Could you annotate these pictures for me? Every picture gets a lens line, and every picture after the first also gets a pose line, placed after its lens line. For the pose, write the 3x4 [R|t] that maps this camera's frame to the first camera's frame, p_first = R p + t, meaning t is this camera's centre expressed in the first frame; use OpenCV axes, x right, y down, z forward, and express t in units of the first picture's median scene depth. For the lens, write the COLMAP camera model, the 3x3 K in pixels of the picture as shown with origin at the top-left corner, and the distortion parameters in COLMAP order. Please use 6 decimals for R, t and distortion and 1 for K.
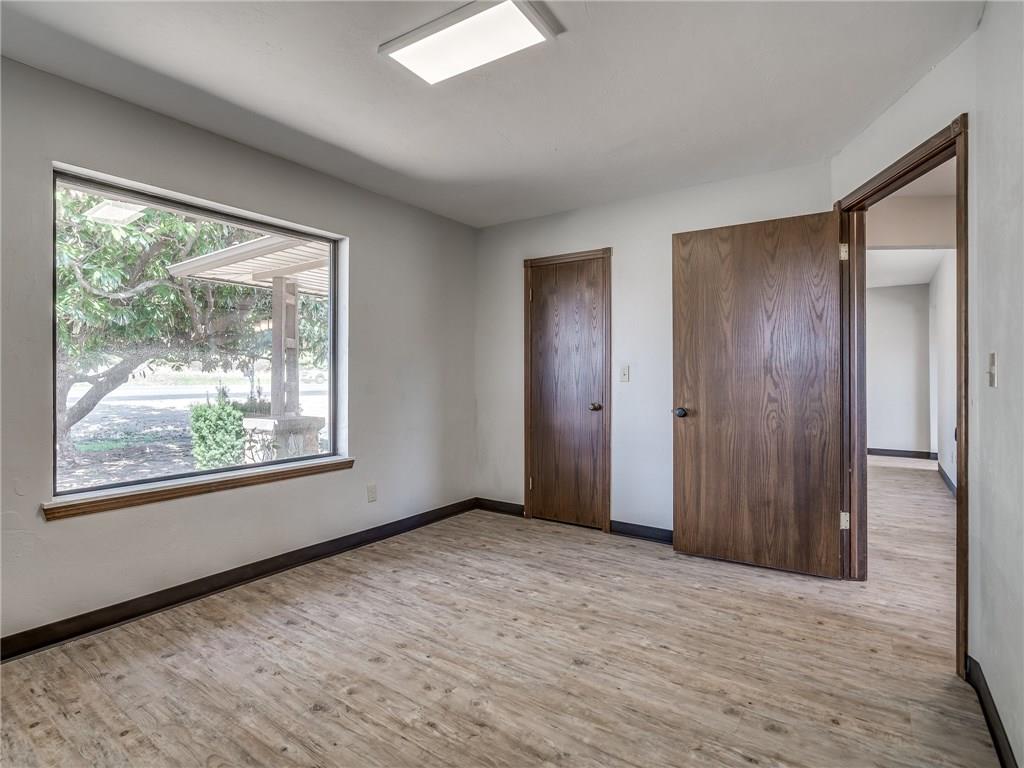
lens RADIAL K [[525.9, 0, 506.9], [0, 525.9, 373.2], [0, 0, 1]] dist [-0.002060, 0.003230]
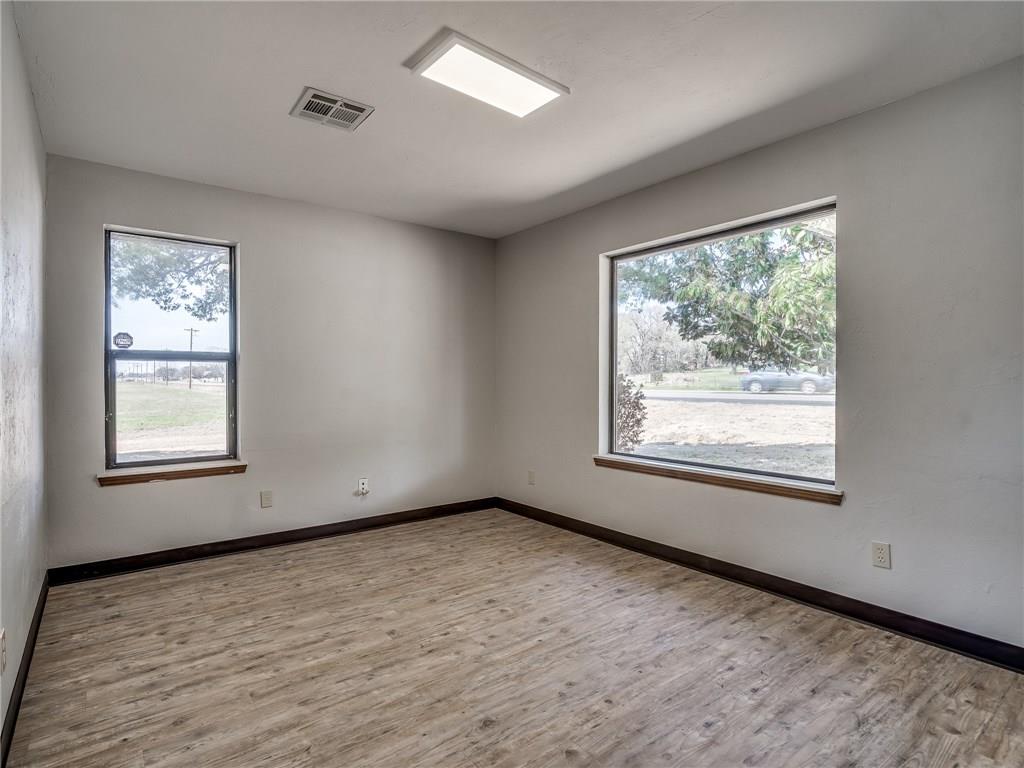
lens RADIAL K [[525.9, 0, 489.3], [0, 525.9, 391.2], [0, 0, 1]] dist [-0.002060, 0.003230]
pose [[-0.313752, 0.013422, -0.949410, 0.777856], [0.008929, 0.999898, 0.011185, 0.008257], [0.949463, -0.004968, -0.313840, 1.064228]]
